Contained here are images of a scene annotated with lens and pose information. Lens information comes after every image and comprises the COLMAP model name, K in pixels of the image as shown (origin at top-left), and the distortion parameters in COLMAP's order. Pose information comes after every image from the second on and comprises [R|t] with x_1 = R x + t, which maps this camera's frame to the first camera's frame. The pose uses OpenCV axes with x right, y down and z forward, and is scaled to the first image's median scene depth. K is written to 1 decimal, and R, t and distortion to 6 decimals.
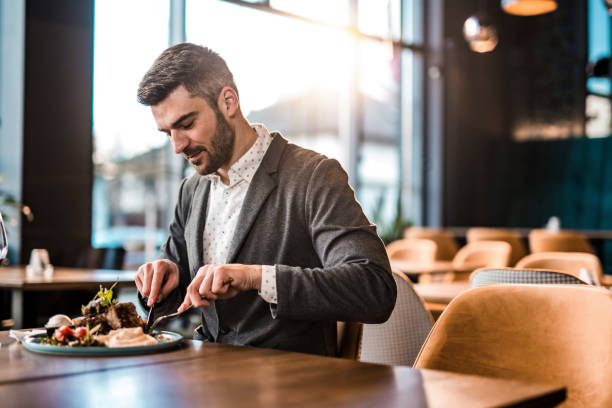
lens RADIAL K [[974.2, 0, 308.0], [0, 974.2, 197.0], [0, 0, 1]] dist [0.092878, 0.000000]
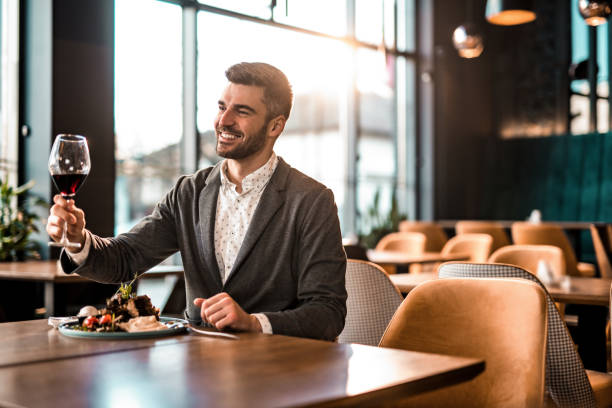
lens RADIAL K [[924.0, 0, 302.9], [0, 924.0, 197.4], [0, 0, 1]] dist [0.066291, 0.000000]
pose [[0.999808, -0.011164, -0.016115, 0.027081], [0.011314, 0.999893, 0.009263, -0.018478], [0.016010, -0.009443, 0.999827, -0.120269]]
